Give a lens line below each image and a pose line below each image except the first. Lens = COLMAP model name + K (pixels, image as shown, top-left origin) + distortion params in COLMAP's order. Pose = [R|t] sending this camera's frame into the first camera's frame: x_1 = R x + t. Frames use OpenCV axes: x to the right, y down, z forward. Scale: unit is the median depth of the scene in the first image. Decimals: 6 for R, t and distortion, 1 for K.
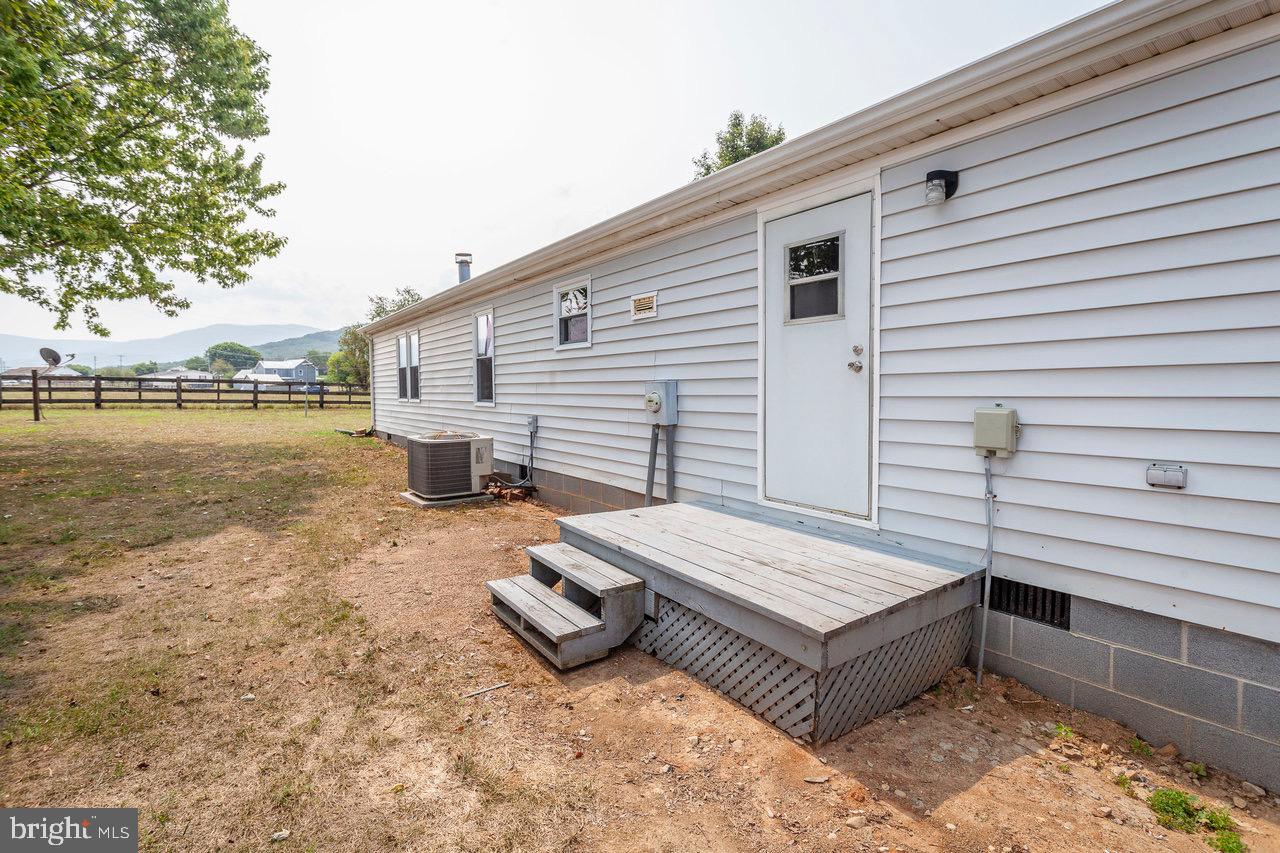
lens RADIAL K [[606.2, 0, 636.0], [0, 606.2, 415.6], [0, 0, 1]] dist [0.002777, 0.000687]
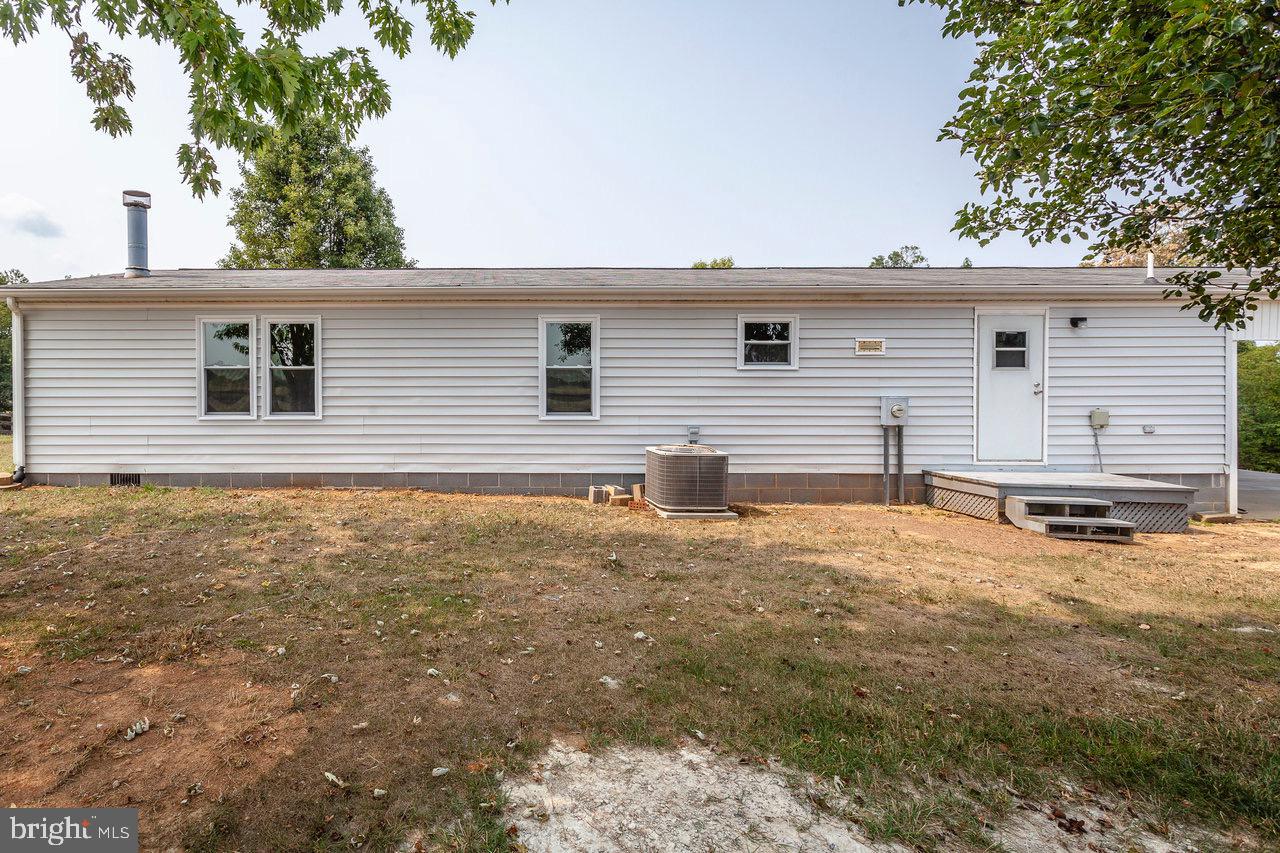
lens RADIAL K [[606.2, 0, 642.1], [0, 606.2, 422.2], [0, 0, 1]] dist [0.002777, 0.000687]
pose [[0.581063, -0.018192, 0.813655, -0.725324], [0.031927, 0.999490, -0.000453, -0.005740], [-0.813232, 0.026241, 0.581348, 0.283253]]
